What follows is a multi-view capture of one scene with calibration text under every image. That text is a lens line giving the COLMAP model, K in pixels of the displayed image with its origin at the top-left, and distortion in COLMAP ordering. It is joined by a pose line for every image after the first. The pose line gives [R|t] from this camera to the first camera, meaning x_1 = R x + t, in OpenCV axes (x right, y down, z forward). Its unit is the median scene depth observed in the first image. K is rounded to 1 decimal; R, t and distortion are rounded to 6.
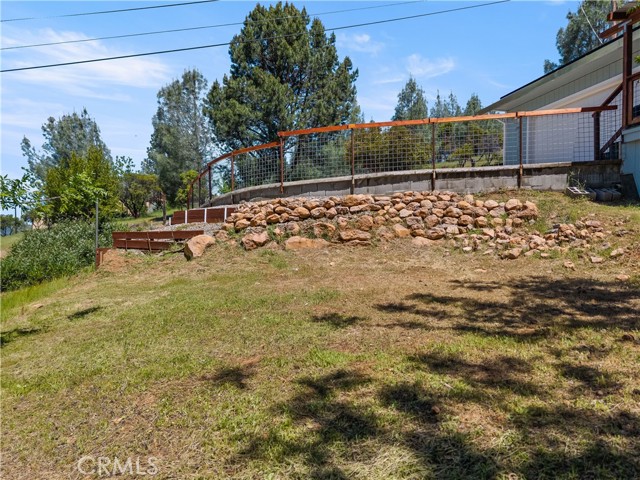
lens RADIAL K [[424.6, 0, 319.4], [0, 424.6, 243.5], [0, 0, 1]] dist [0.038083, -0.041375]
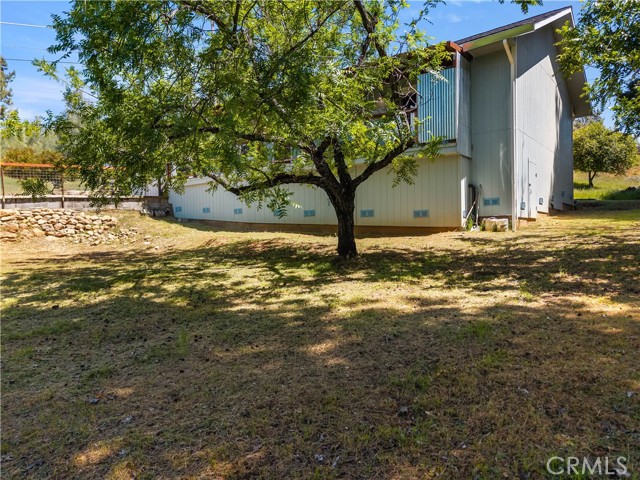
lens RADIAL K [[424.6, 0, 319.4], [0, 424.6, 243.5], [0, 0, 1]] dist [0.038083, -0.041375]
pose [[0.770650, -0.022295, 0.636869, -0.033761], [0.021661, 0.999727, 0.008786, 0.024014], [-0.636890, 0.007024, 0.770922, -1.032930]]
